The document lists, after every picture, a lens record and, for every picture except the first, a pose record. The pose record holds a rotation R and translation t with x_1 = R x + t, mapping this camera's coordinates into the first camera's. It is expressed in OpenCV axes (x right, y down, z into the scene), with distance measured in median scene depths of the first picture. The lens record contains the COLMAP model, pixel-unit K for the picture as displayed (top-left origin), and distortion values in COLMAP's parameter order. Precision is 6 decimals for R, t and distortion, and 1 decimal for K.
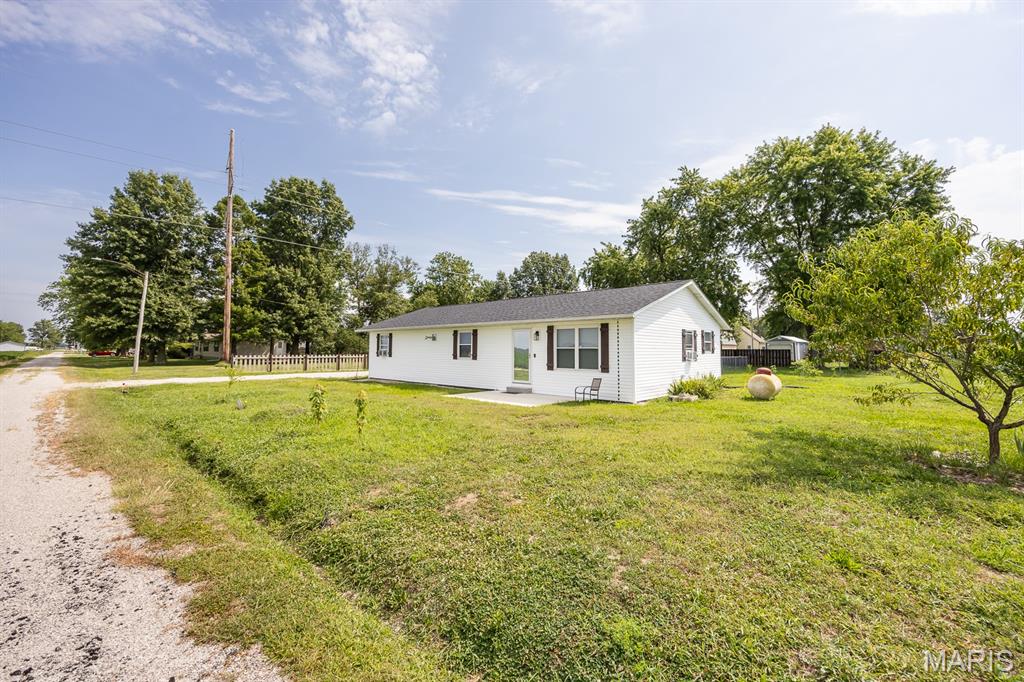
lens RADIAL K [[399.7, 0, 511.9], [0, 399.7, 342.1], [0, 0, 1]] dist [0.000055, 0.000027]
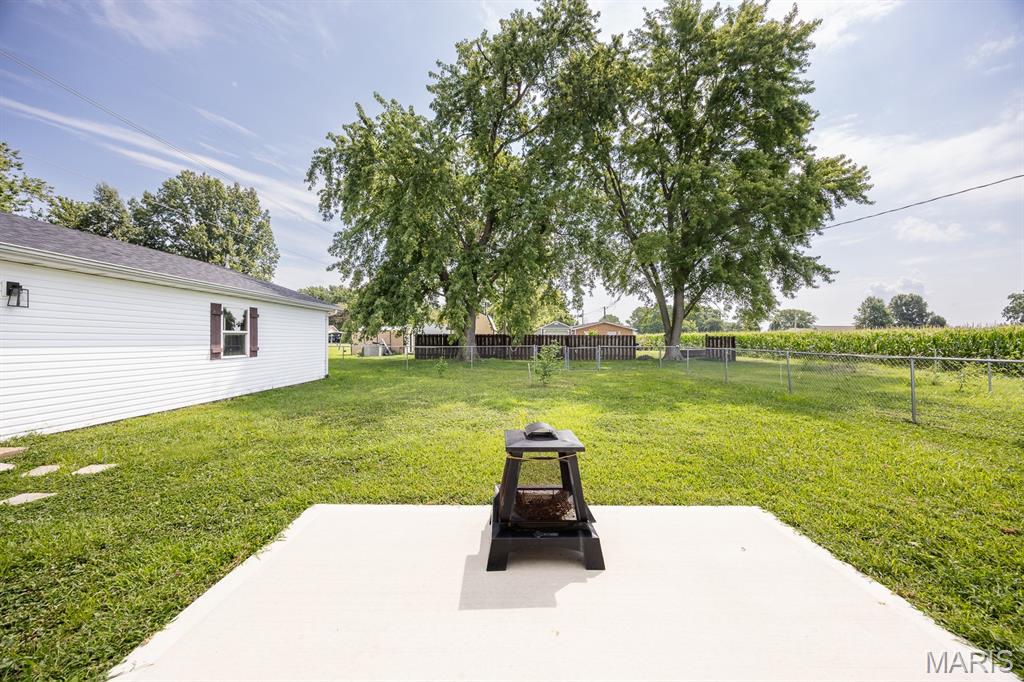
lens RADIAL K [[376.6, 0, 509.1], [0, 376.6, 339.6], [0, 0, 1]] dist [0.000317, 0.000052]
pose [[0.728381, 0.006866, 0.685138, 0.020252], [-0.022102, 0.999665, 0.013480, 0.007205], [-0.684816, -0.024962, 0.728289, 0.264712]]
